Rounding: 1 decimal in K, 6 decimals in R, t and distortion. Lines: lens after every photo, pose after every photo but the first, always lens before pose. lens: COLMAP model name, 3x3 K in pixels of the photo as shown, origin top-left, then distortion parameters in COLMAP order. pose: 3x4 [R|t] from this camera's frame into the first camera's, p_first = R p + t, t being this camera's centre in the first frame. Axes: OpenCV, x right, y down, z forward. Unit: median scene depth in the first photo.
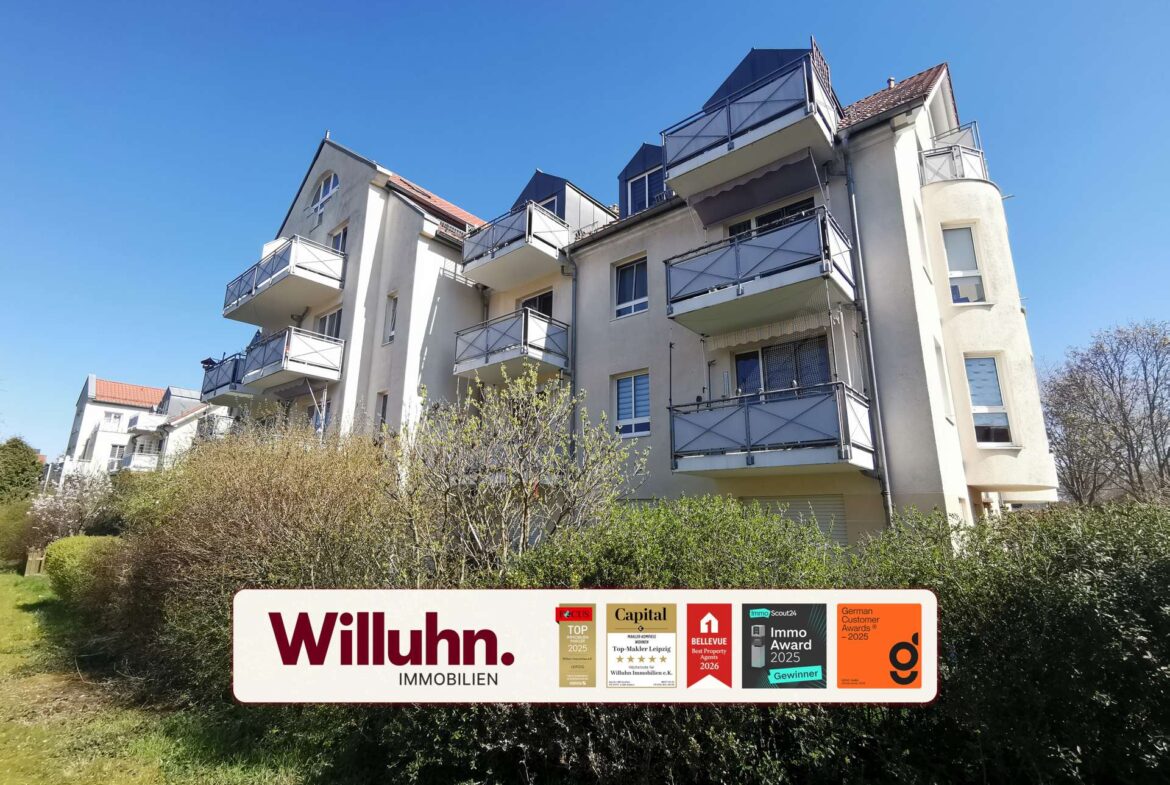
lens RADIAL K [[524.4, 0, 584.1], [0, 524.4, 390.9], [0, 0, 1]] dist [-0.003268, -0.000280]
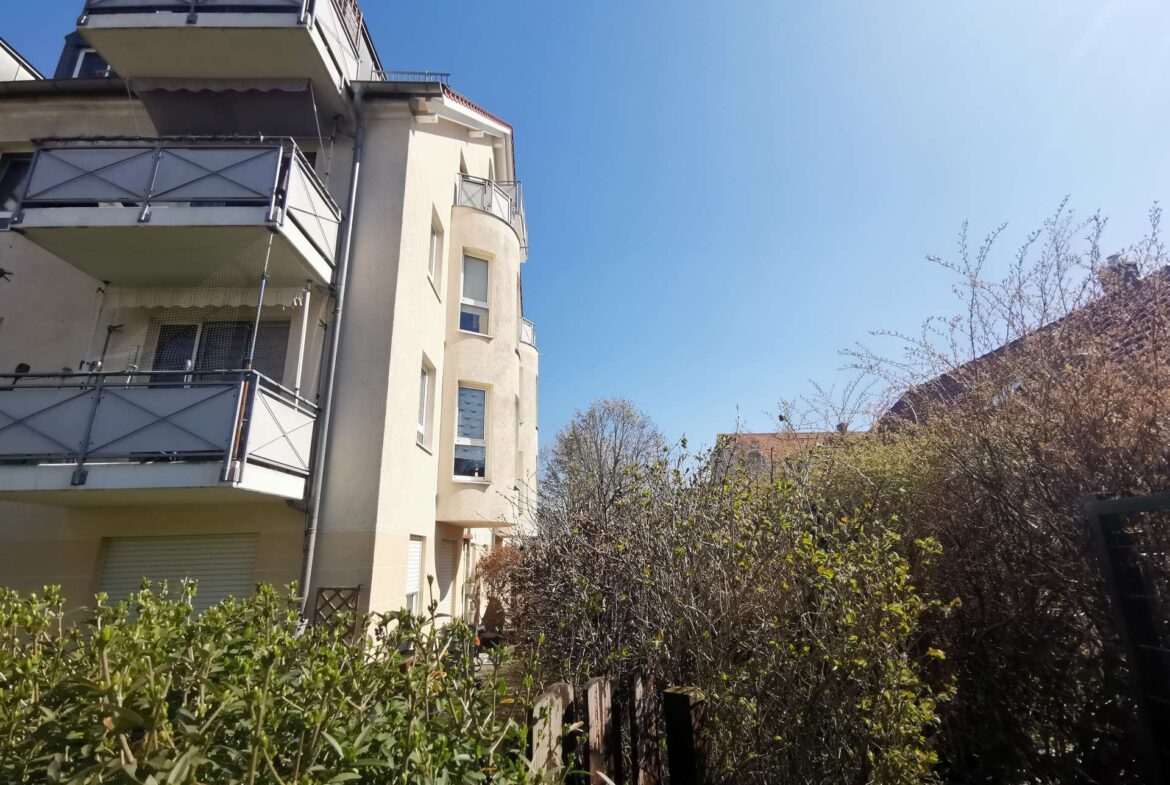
lens RADIAL K [[524.4, 0, 582.3], [0, 524.4, 391.7], [0, 0, 1]] dist [-0.003268, -0.000280]
pose [[0.735483, 0.165479, 0.657024, 0.291059], [-0.124755, 0.986211, -0.108736, 0.025286], [-0.665958, -0.001994, 0.745986, 0.149102]]
